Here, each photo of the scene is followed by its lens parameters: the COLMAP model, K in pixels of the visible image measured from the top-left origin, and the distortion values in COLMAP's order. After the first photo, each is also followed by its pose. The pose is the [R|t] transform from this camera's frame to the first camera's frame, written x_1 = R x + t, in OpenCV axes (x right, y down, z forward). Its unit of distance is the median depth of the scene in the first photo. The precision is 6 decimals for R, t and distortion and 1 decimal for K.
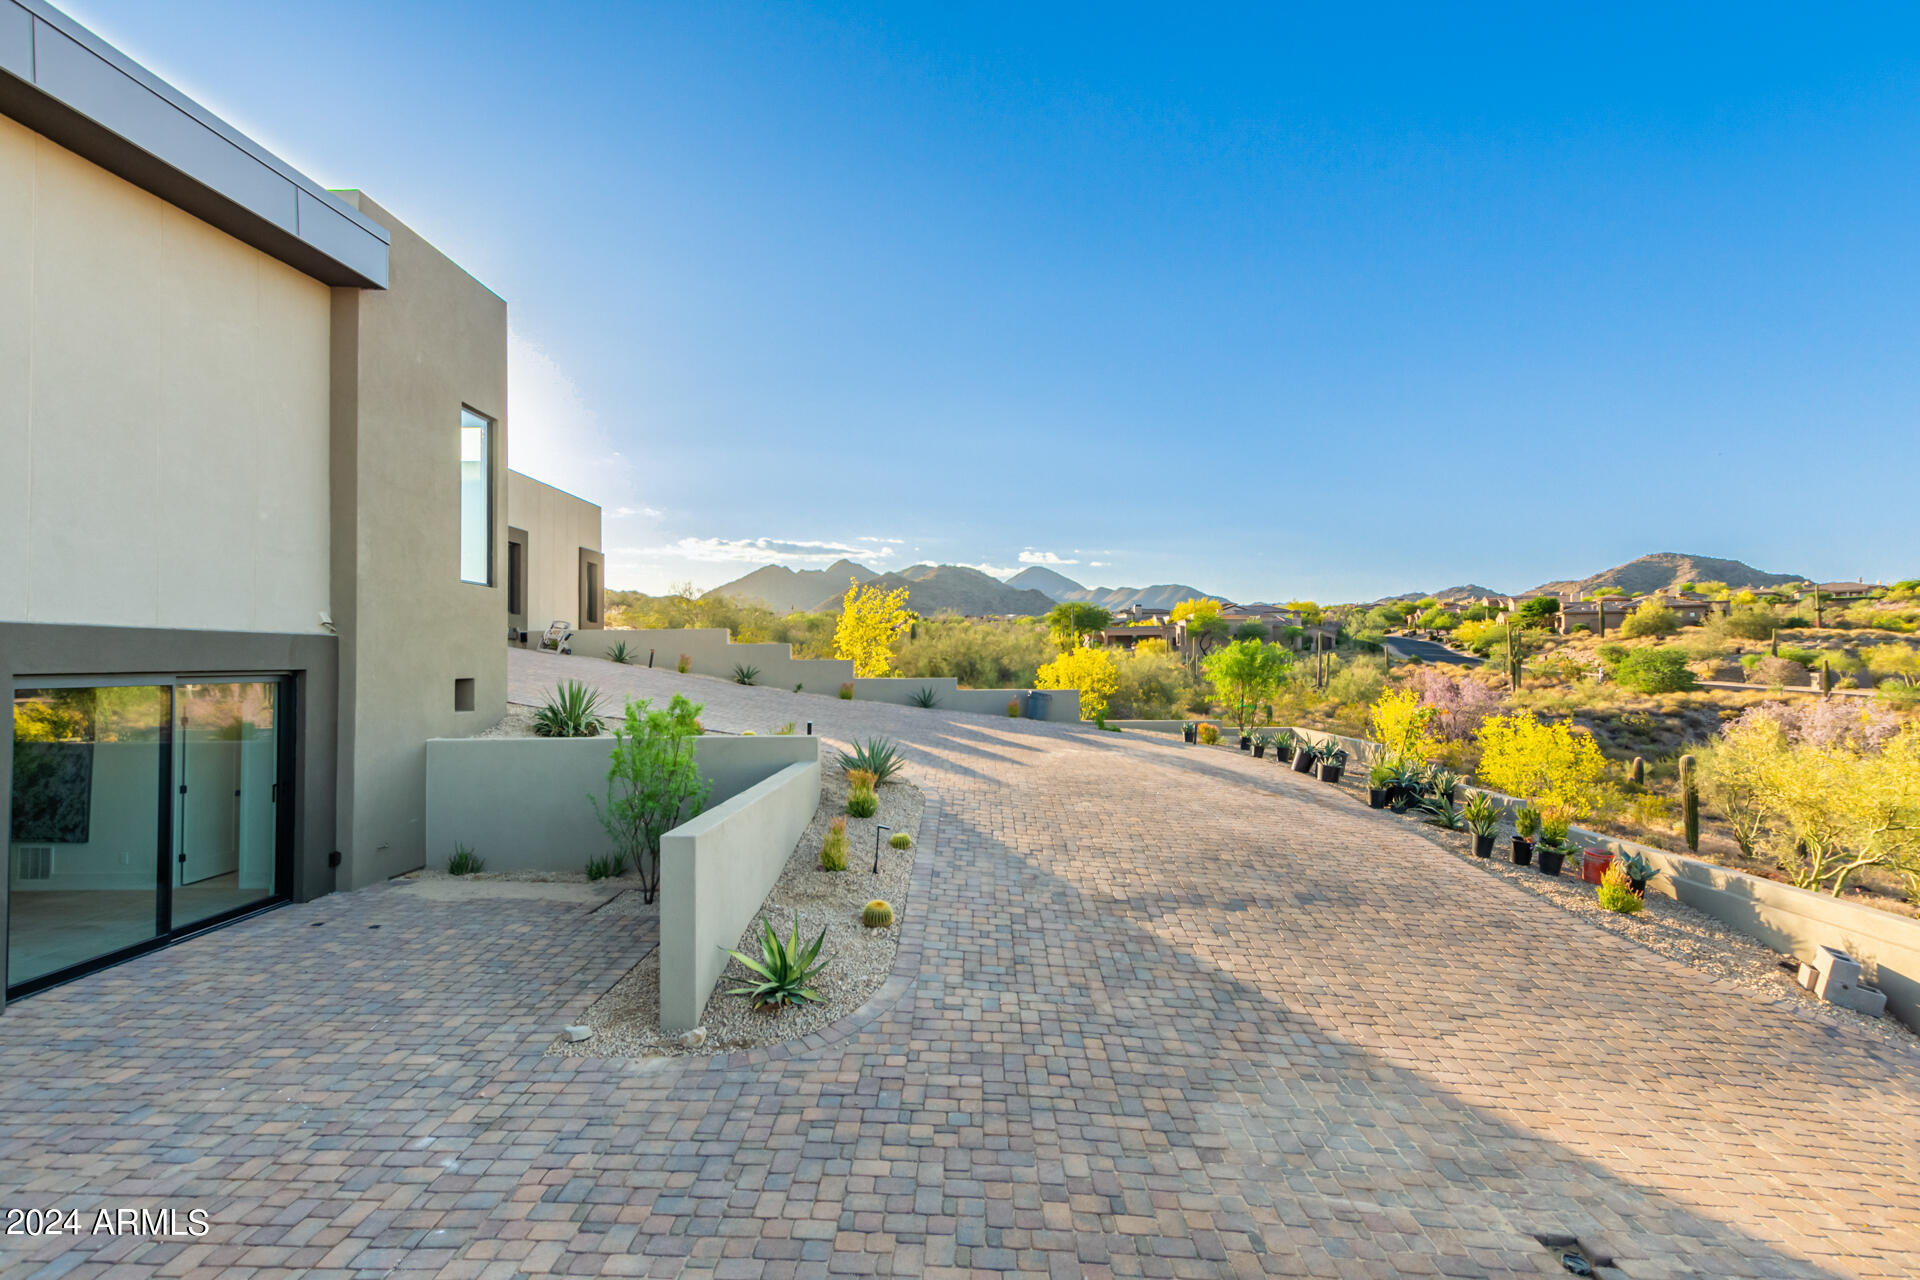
lens RADIAL K [[893.3, 0, 956.1], [0, 893.3, 647.8], [0, 0, 1]] dist [0.010567, -0.003031]
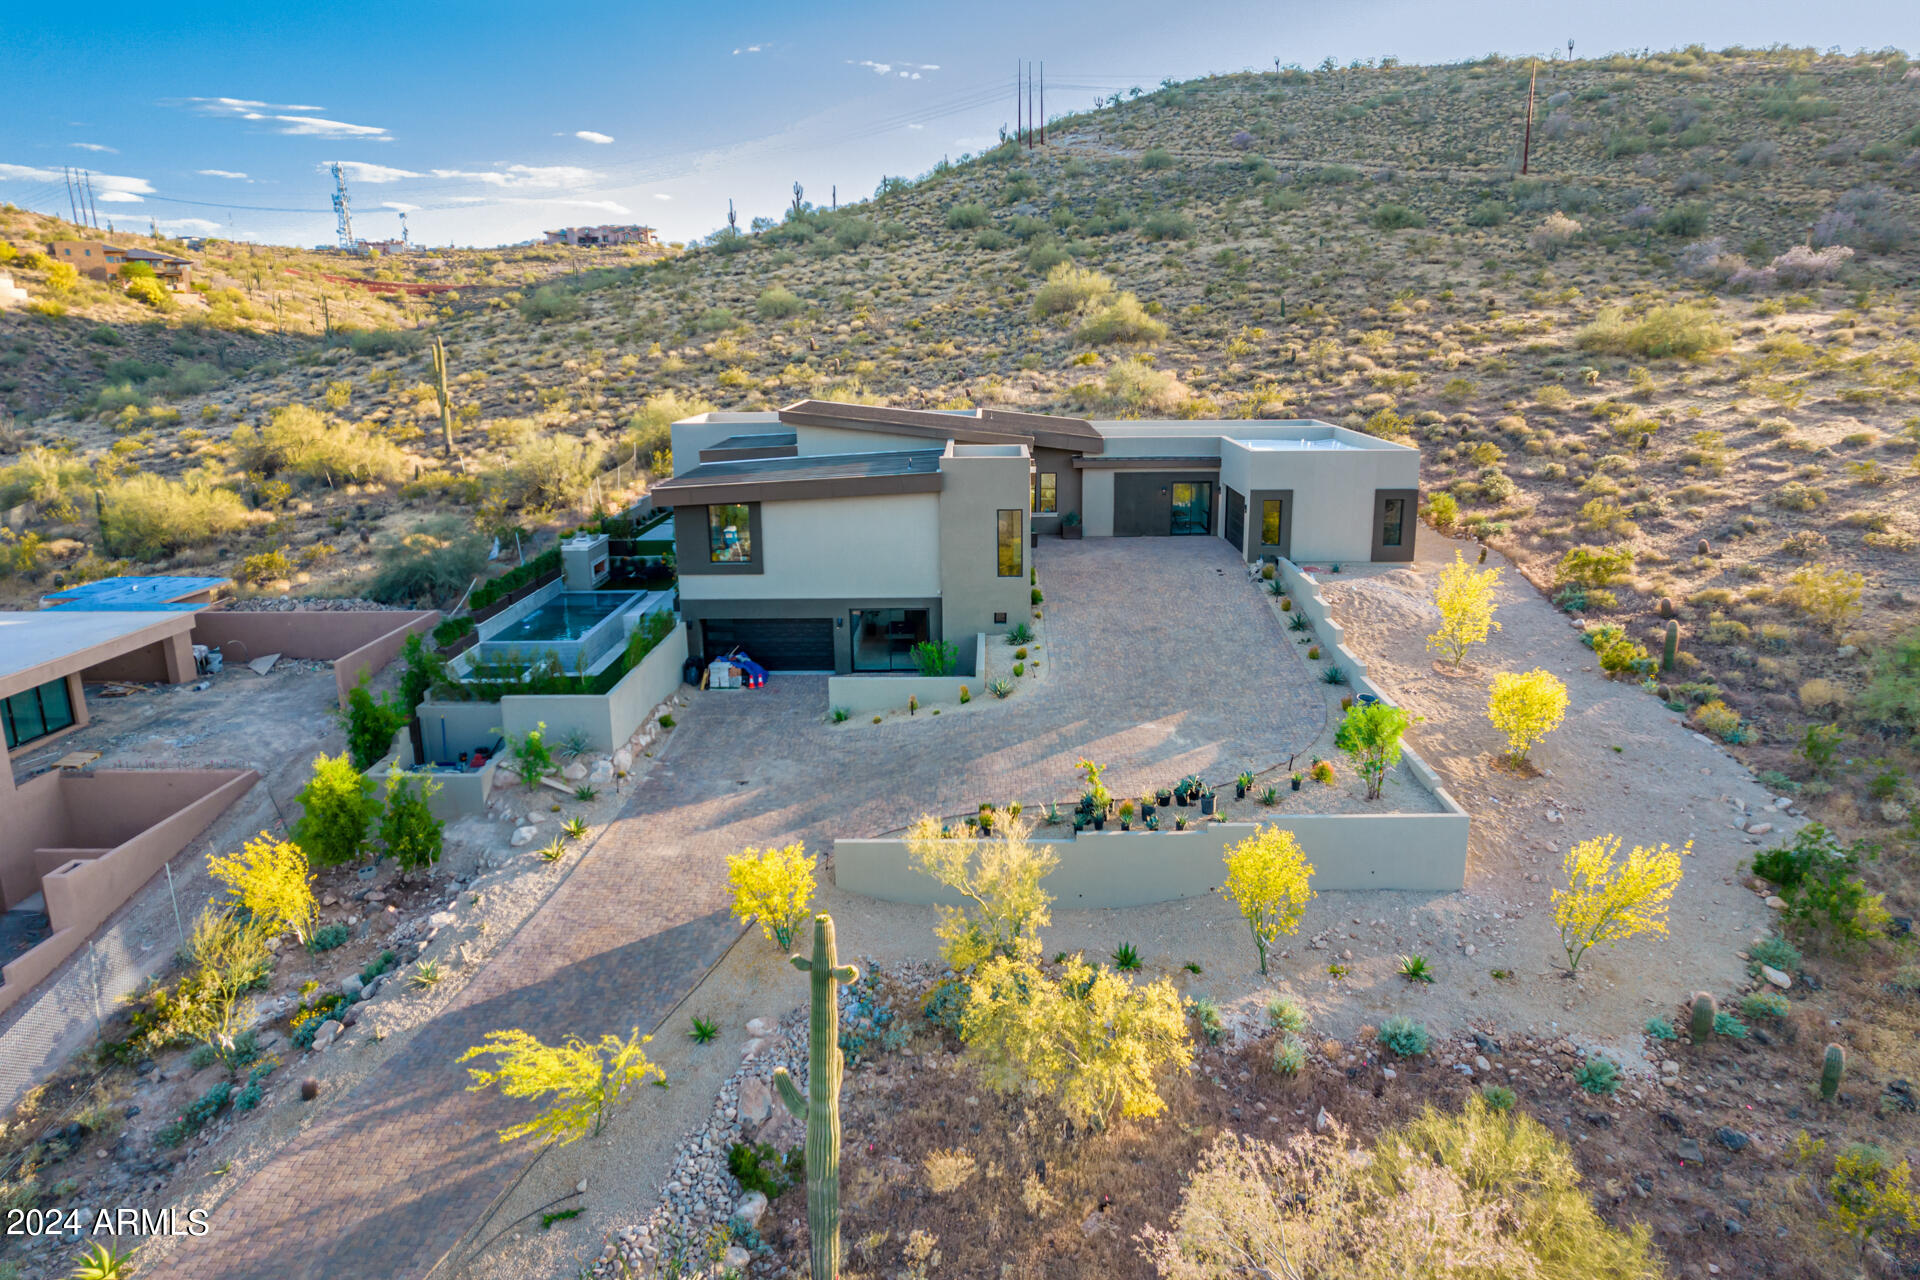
lens RADIAL K [[1221.9, 0, 962.3], [0, 1221.9, 670.0], [0, 0, 1]] dist [-0.070664, 0.062845]
pose [[-0.008454, 0.278357, -0.960440, 2.930281], [0.026409, 0.960202, 0.278055, -0.799918], [0.999615, -0.023013, -0.015468, 0.925081]]
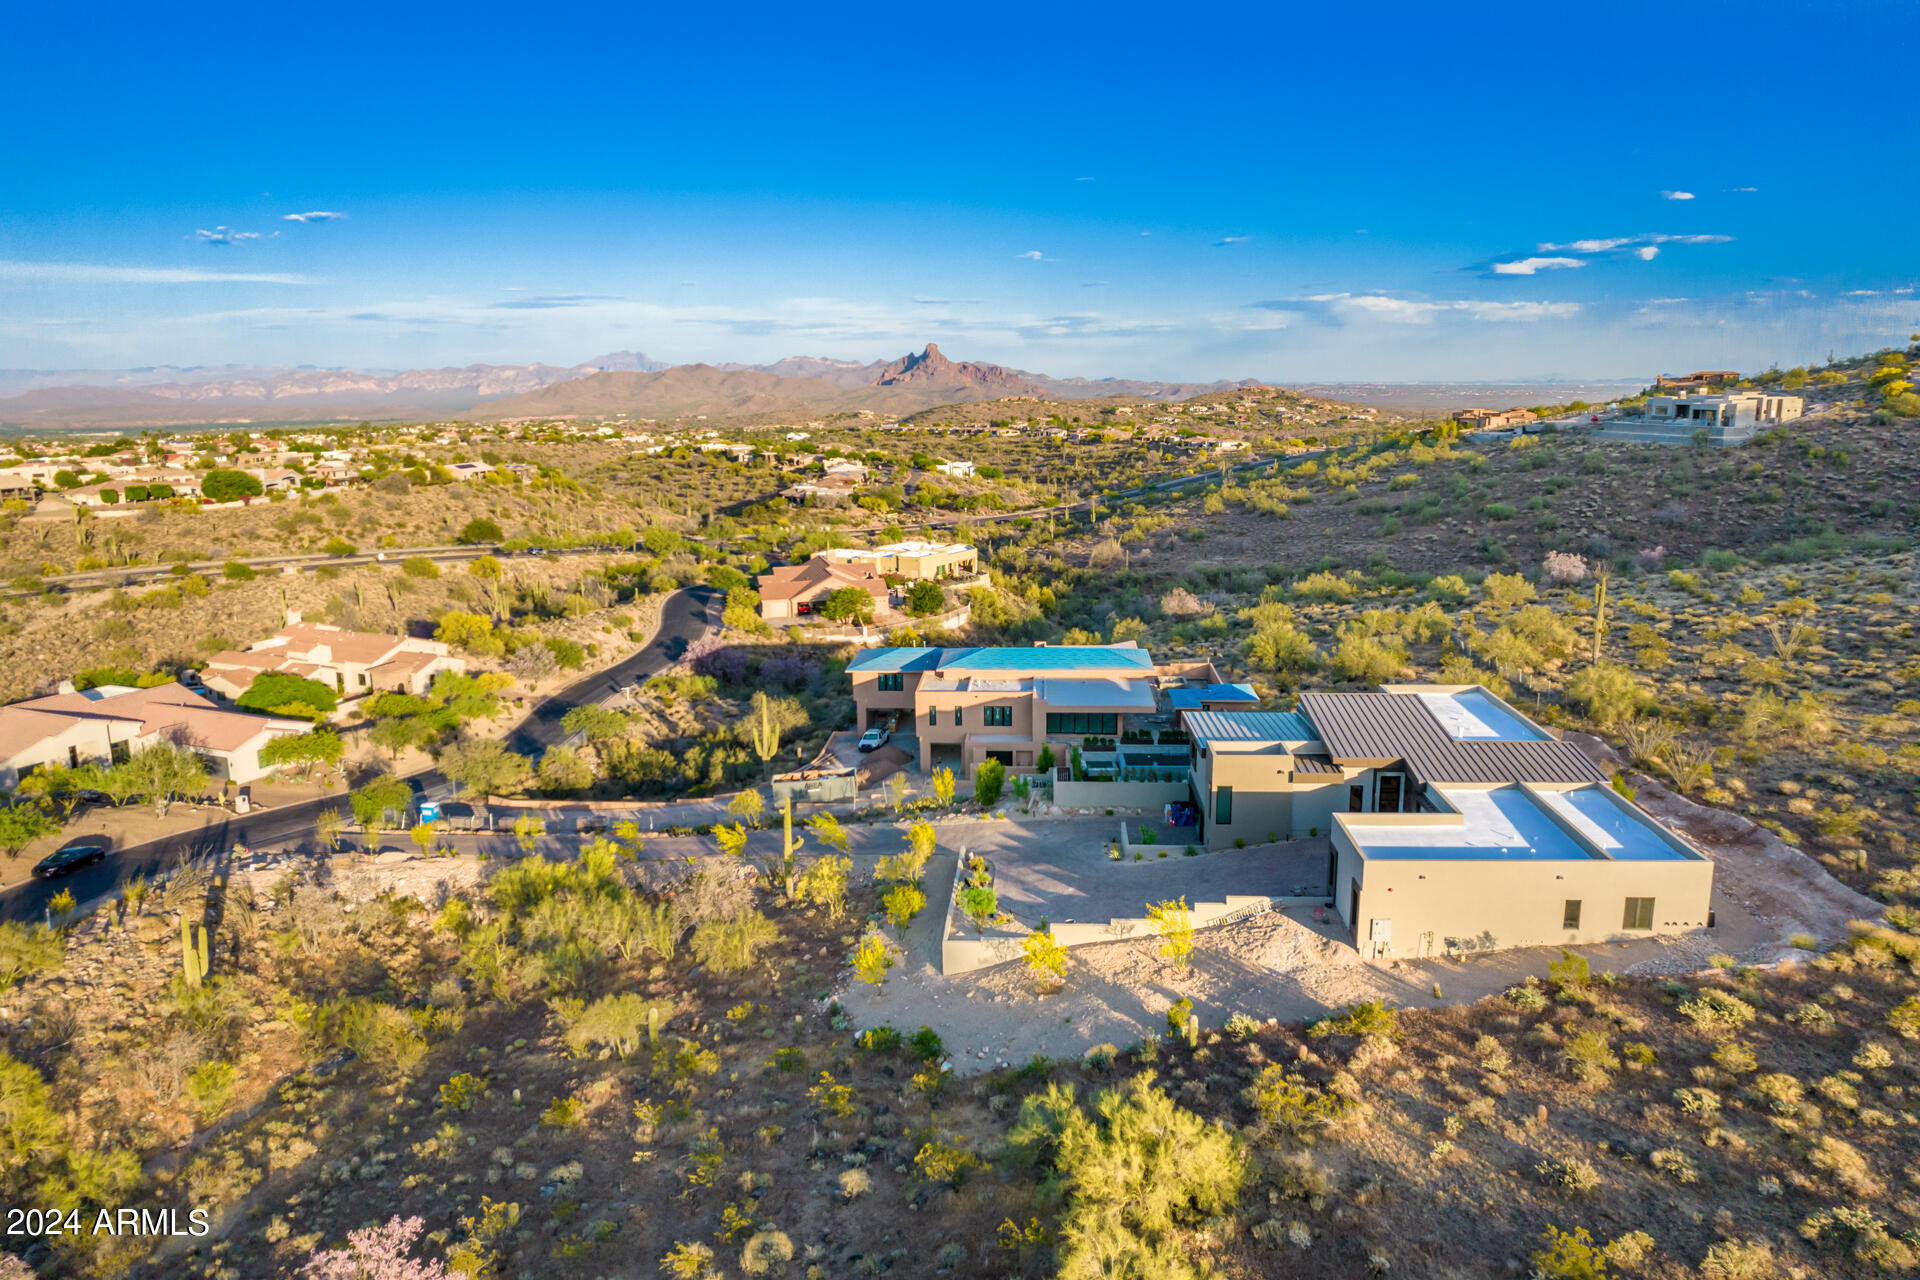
lens RADIAL K [[1221.9, 0, 962.6], [0, 1221.9, 641.4], [0, 0, 1]] dist [-0.070664, 0.062845]
pose [[-0.998616, 0.010887, 0.051463, 0.350426], [0.020537, 0.981395, 0.190898, -2.081443], [-0.048427, 0.191691, -0.980260, 6.713975]]
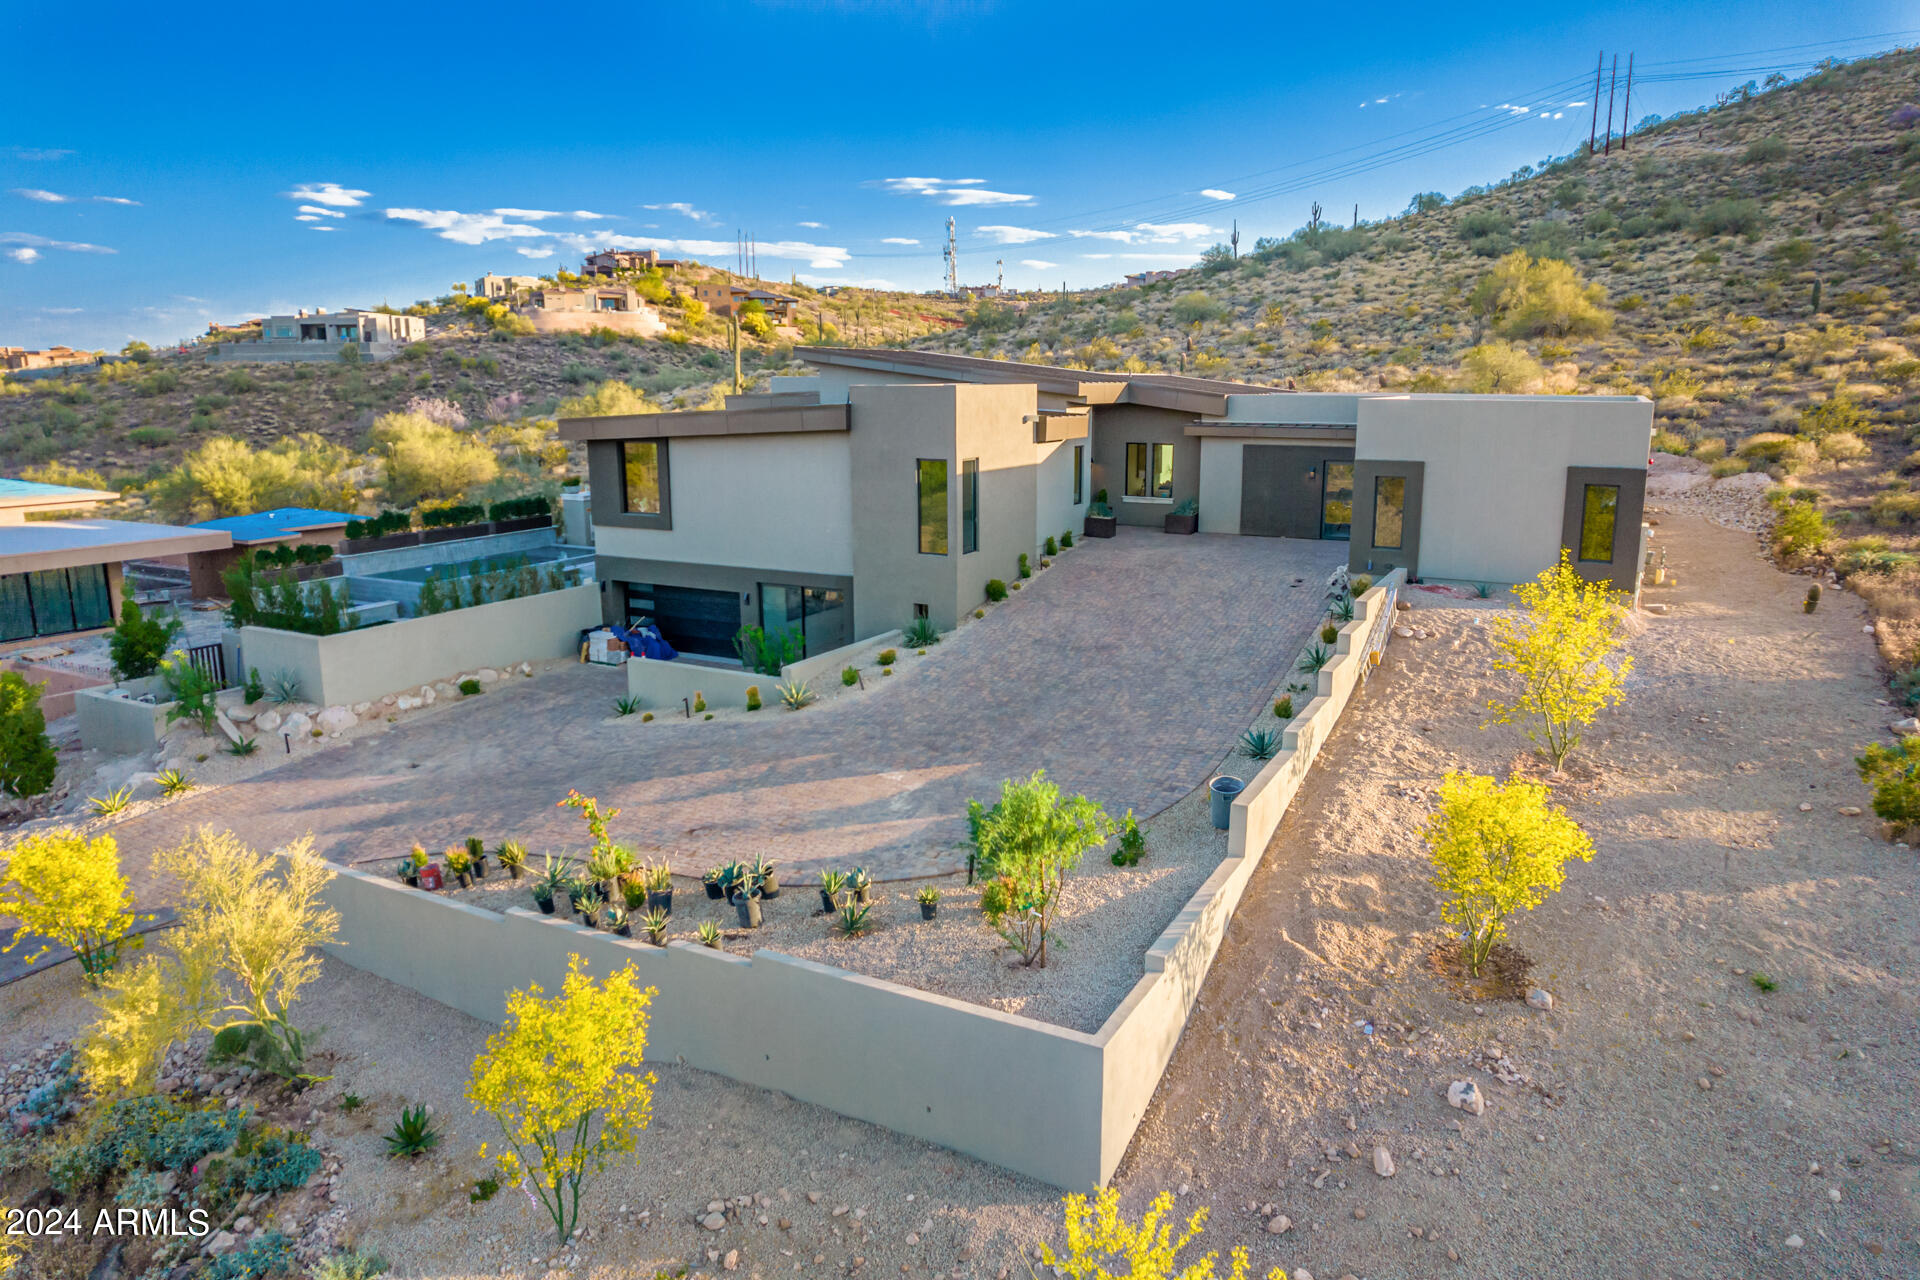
lens RADIAL K [[1221.9, 0, 958.8], [0, 1221.9, 631.3], [0, 0, 1]] dist [-0.070664, 0.062845]
pose [[-0.464541, 0.187703, -0.865430, 1.654266], [0.020907, 0.979330, 0.201185, -0.425369], [0.885305, 0.075365, -0.458864, 2.239722]]
